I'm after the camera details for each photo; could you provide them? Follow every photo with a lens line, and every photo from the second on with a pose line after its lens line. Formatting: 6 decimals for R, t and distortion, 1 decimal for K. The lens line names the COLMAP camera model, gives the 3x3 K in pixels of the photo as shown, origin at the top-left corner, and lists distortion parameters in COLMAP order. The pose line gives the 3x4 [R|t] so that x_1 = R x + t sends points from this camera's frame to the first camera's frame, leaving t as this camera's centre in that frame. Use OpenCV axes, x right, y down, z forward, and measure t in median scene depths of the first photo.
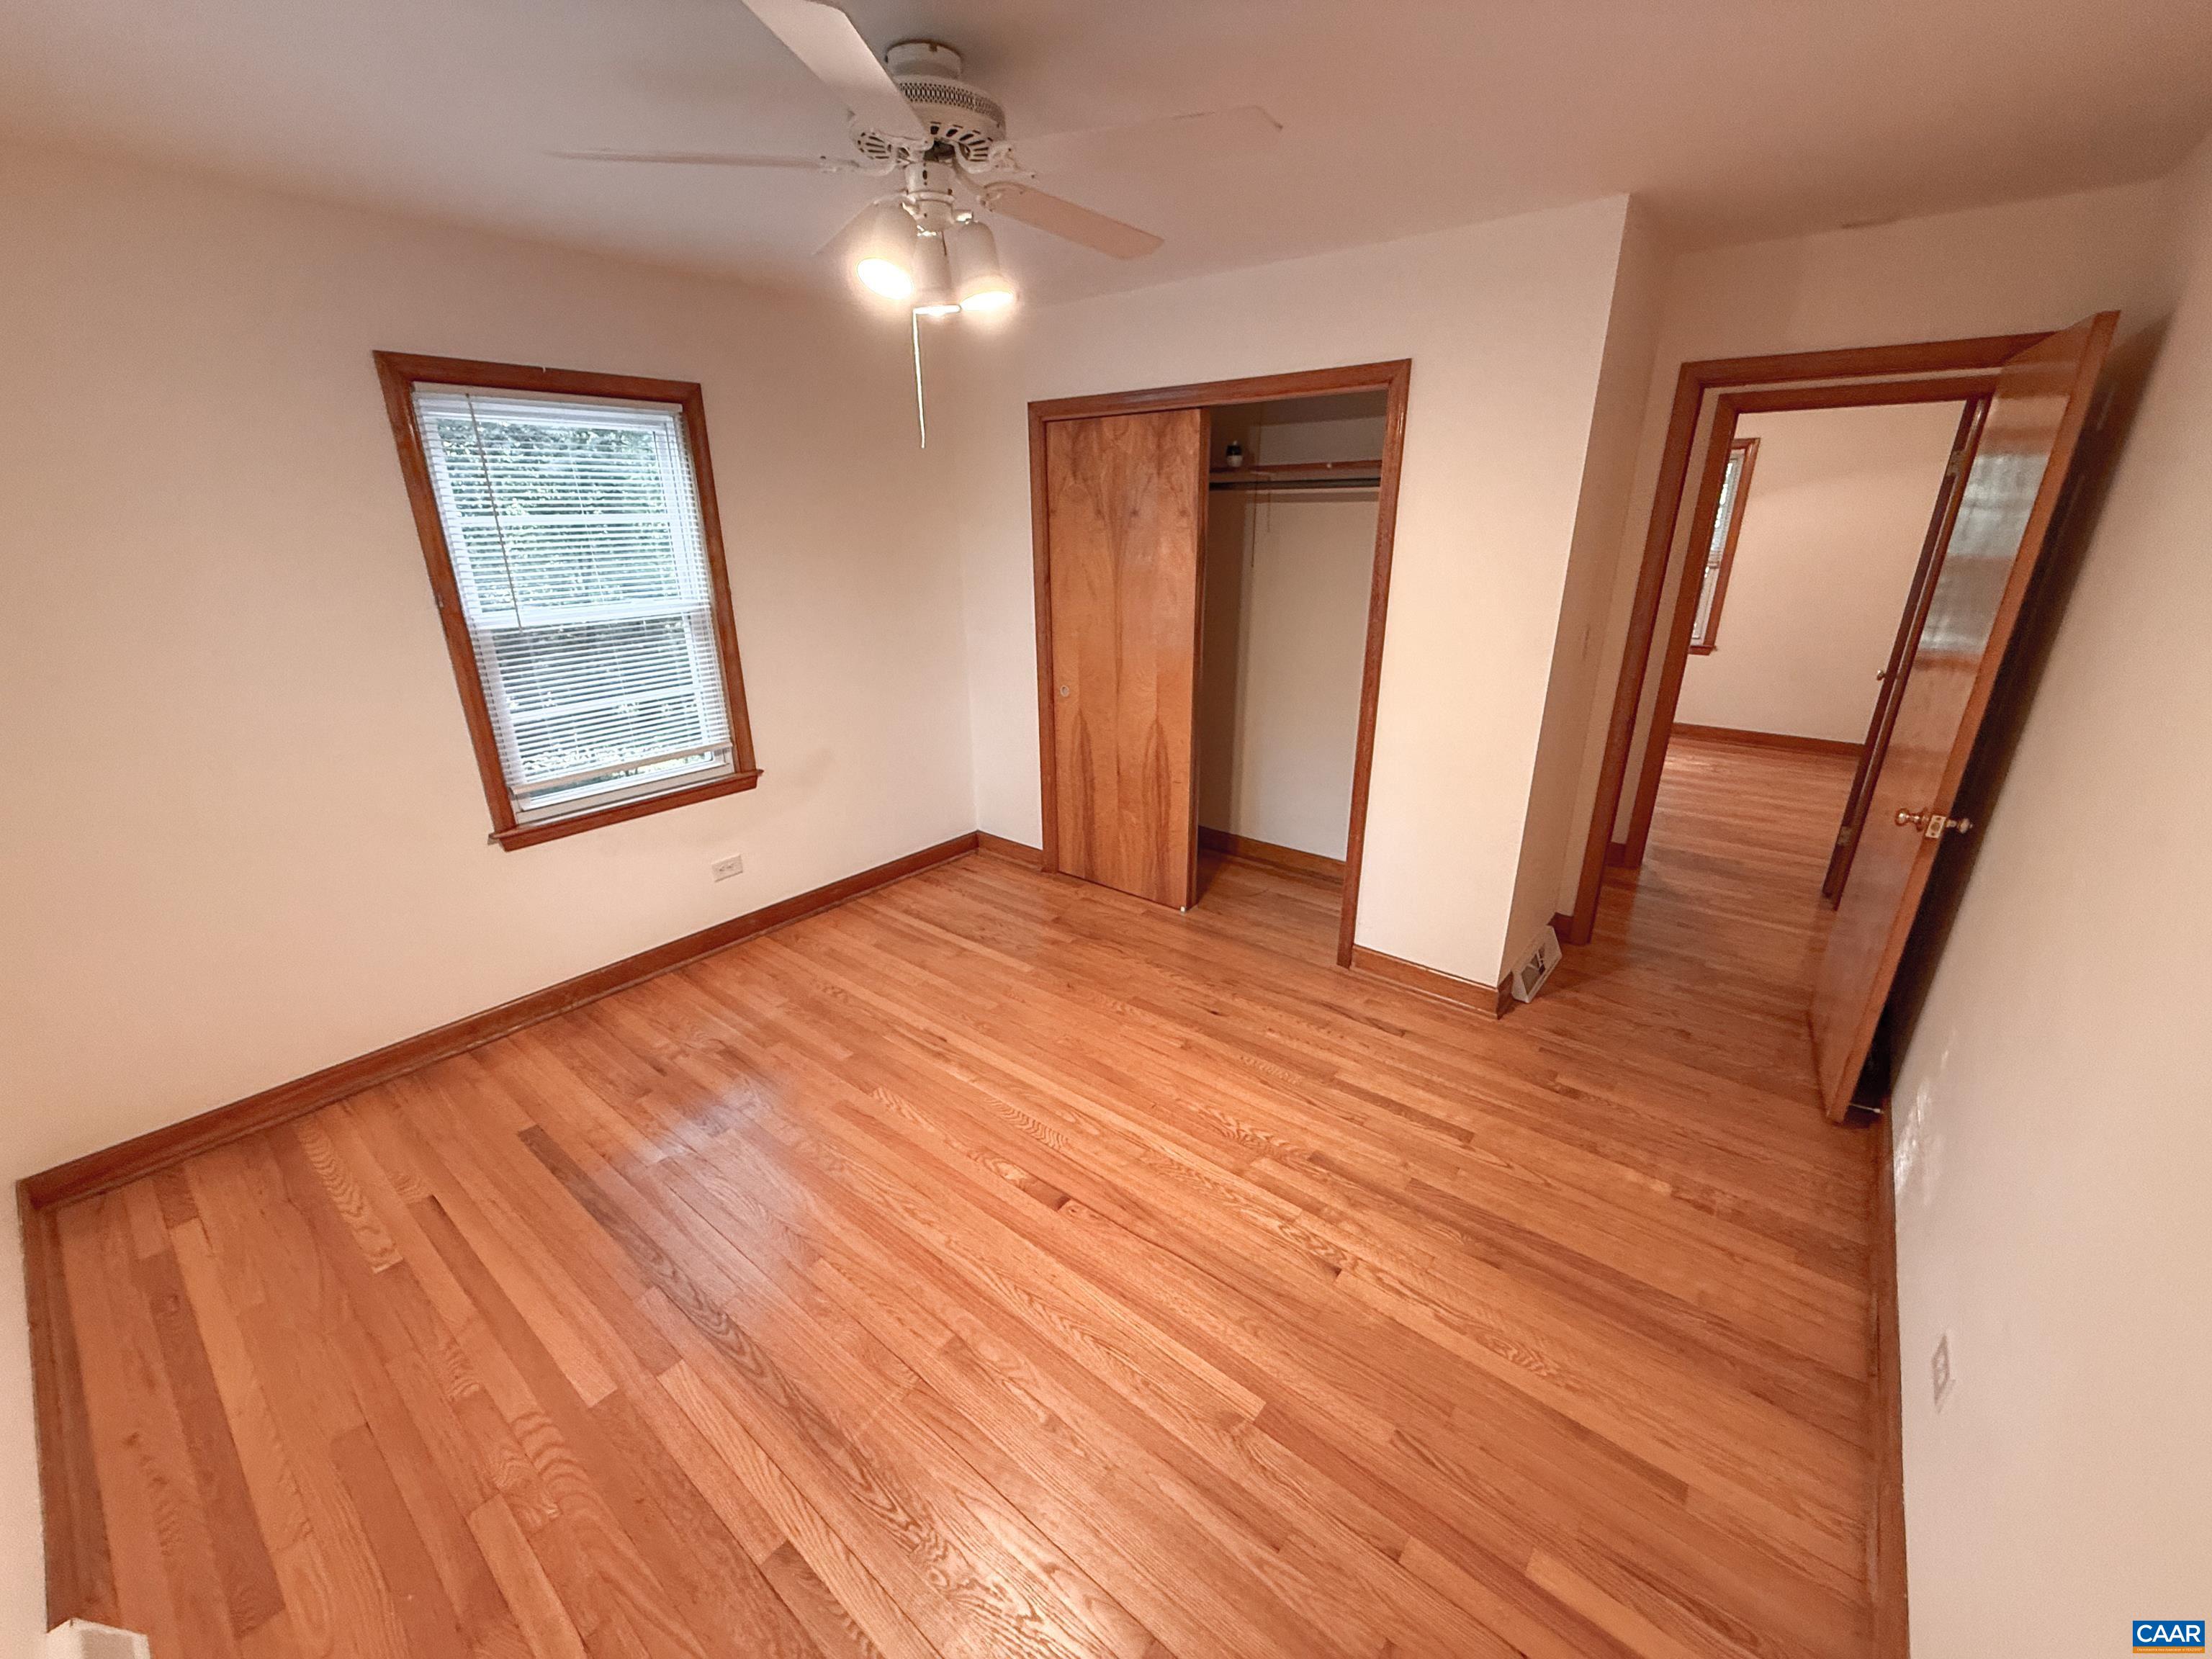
lens RADIAL K [[877.2, 0, 1106.0], [0, 877.2, 829.5], [0, 0, 1]] dist [0.004110, 0.000302]
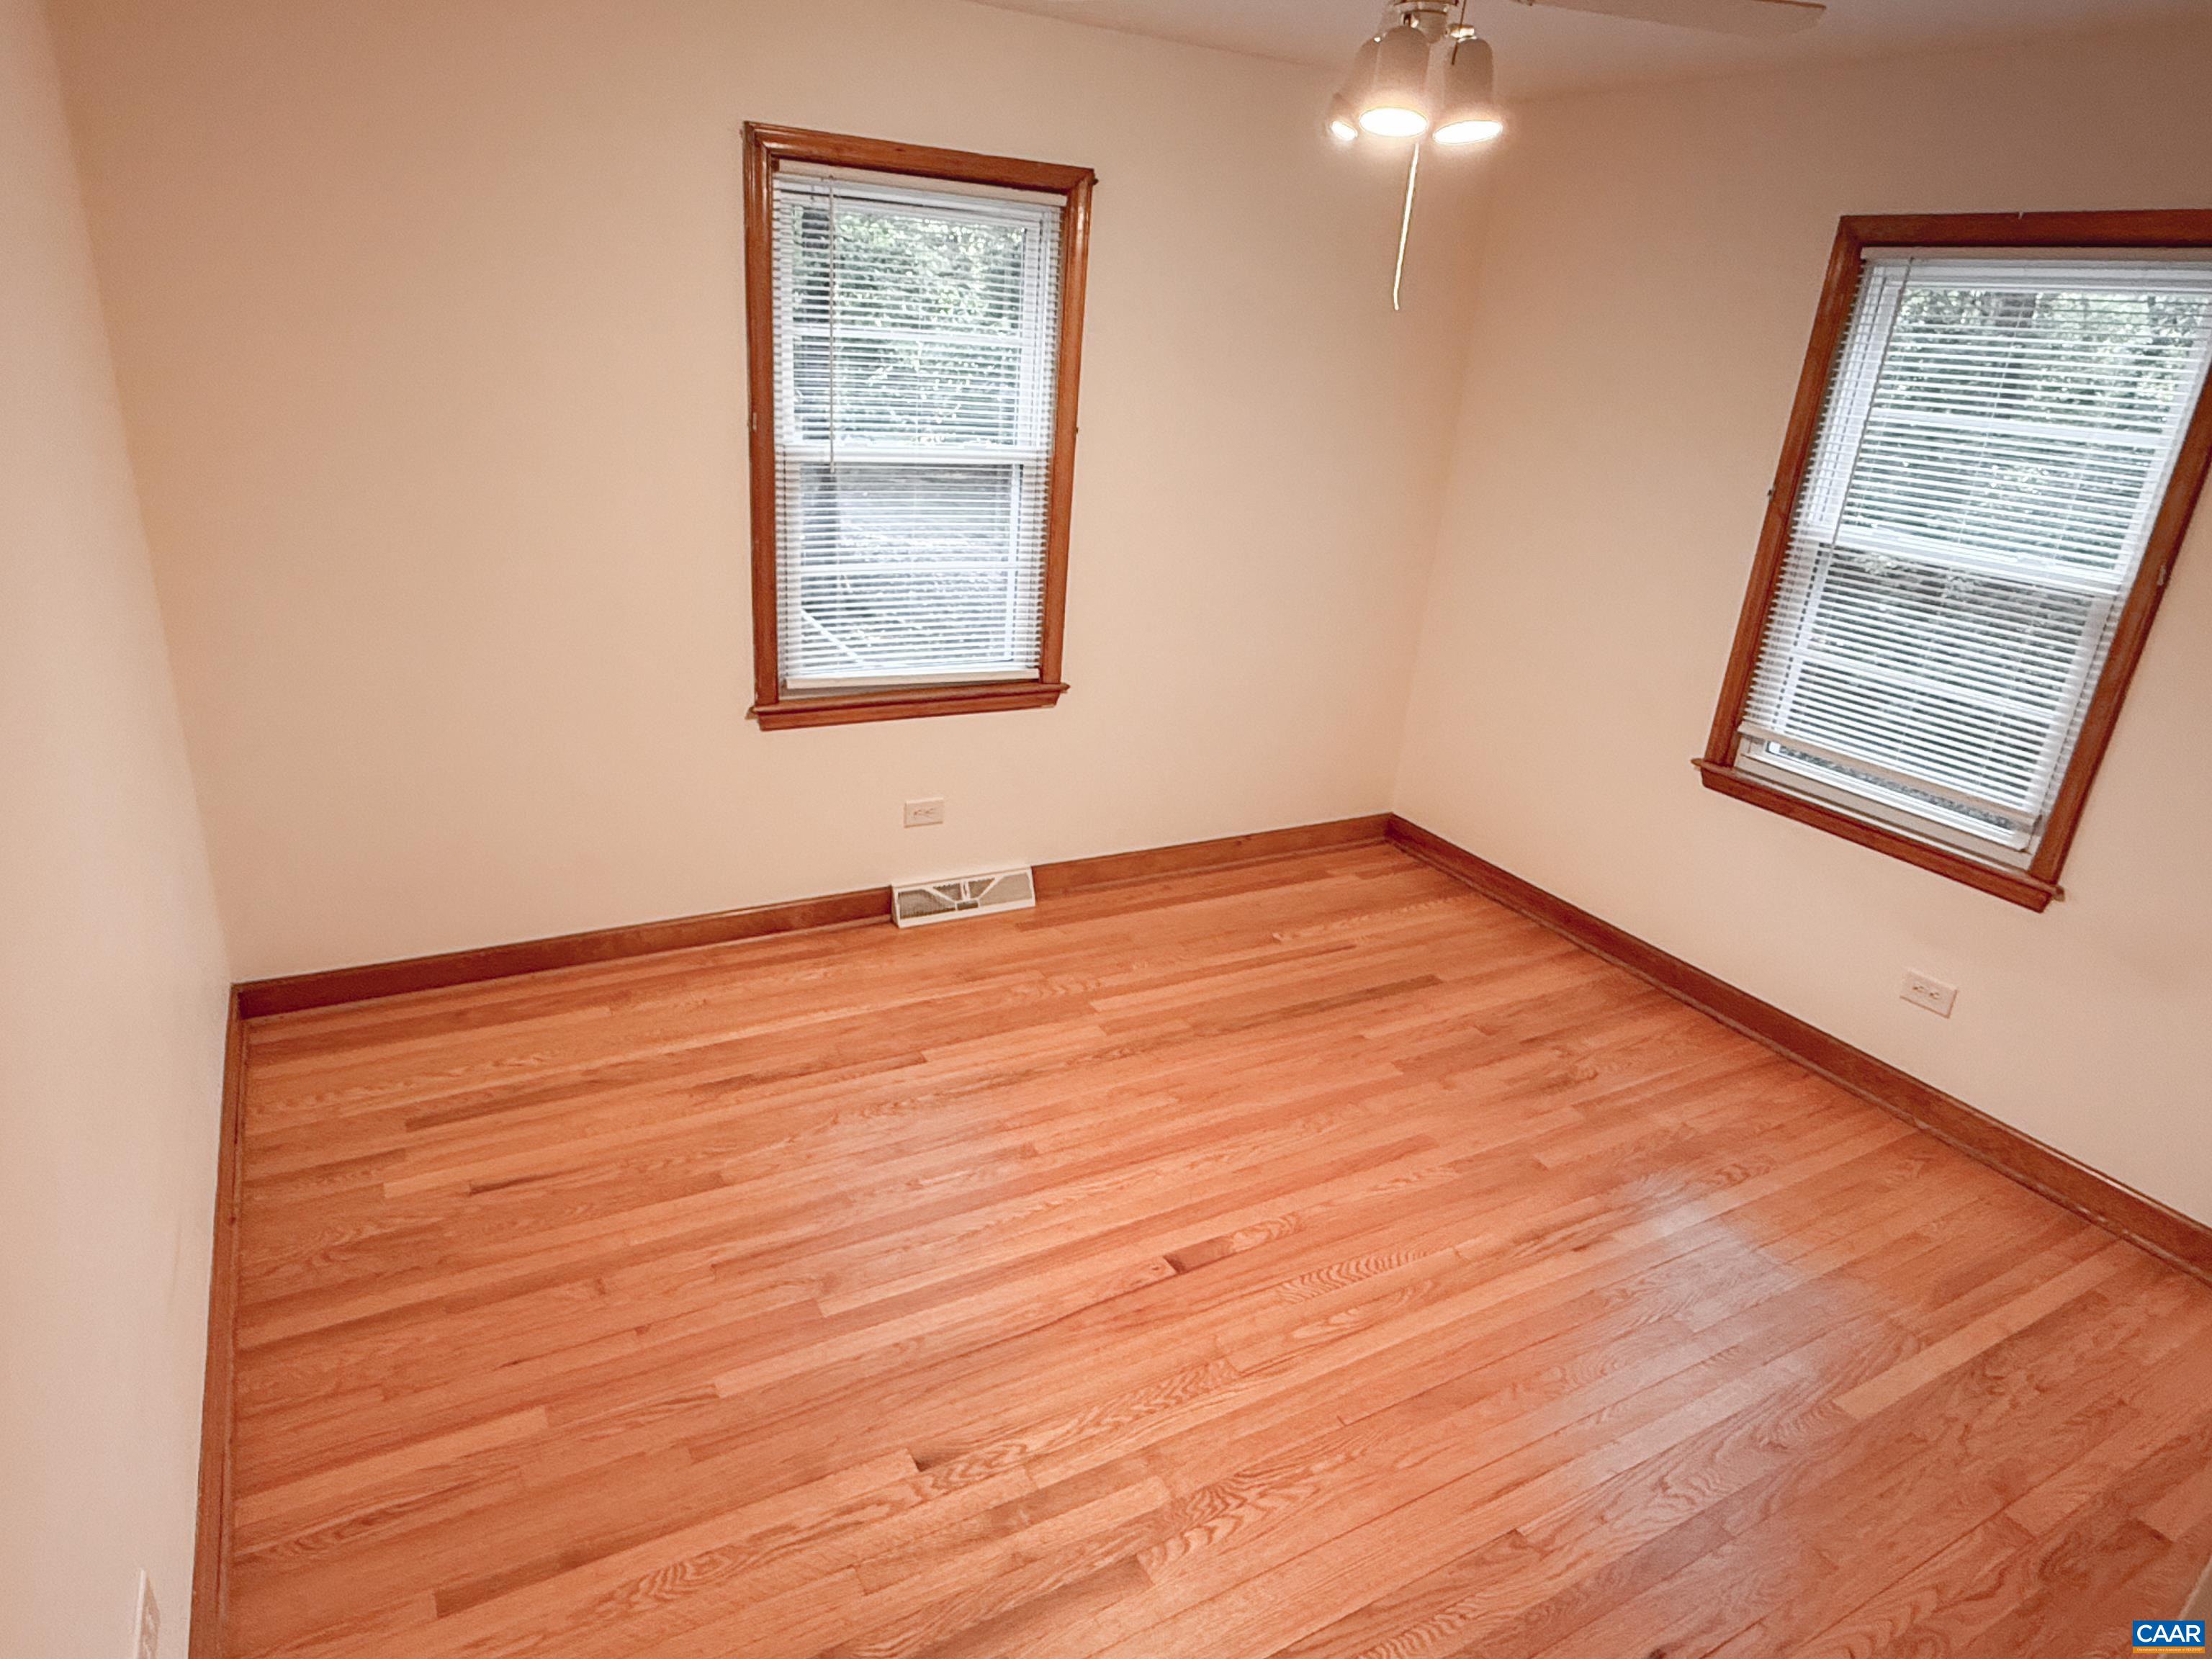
lens RADIAL K [[1356.8, 0, 1106.0], [0, 1356.8, 829.5], [0, 0, 1]] dist [0.020788, -0.000013]
pose [[-0.359317, 0.322295, -0.875795, 0.783112], [-0.383086, 0.804813, 0.453344, -0.354706], [0.850962, 0.498399, -0.165717, 0.826395]]
